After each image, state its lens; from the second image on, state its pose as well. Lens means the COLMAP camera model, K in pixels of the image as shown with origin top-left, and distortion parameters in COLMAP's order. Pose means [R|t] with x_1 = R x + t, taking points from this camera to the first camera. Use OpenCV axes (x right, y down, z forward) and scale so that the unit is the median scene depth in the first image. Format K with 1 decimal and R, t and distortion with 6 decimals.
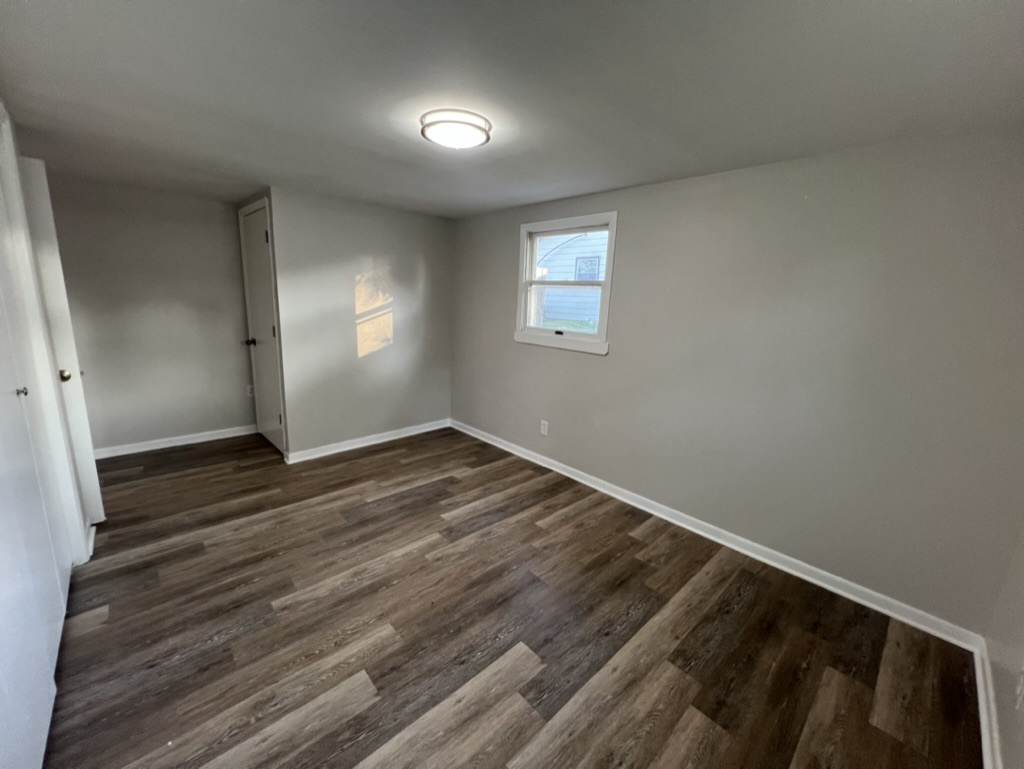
lens RADIAL K [[411.0, 0, 508.9], [0, 411.0, 377.3], [0, 0, 1]] dist [-0.001219, 0.000010]
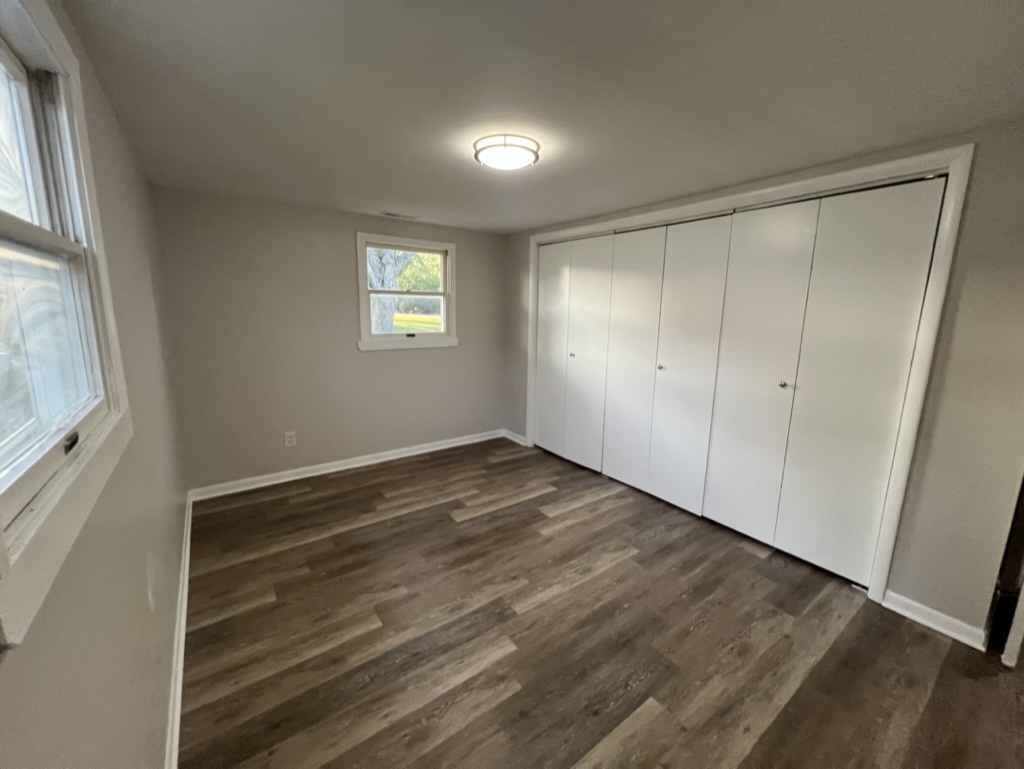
lens RADIAL K [[408.4, 0, 508.3], [0, 408.4, 379.0], [0, 0, 1]] dist [-0.000897, -0.000060]
pose [[-0.990577, -0.077245, 0.113093, -0.236203], [-0.030064, 0.928265, 0.370701, -0.358726], [-0.133616, 0.363808, -0.921841, 1.756660]]
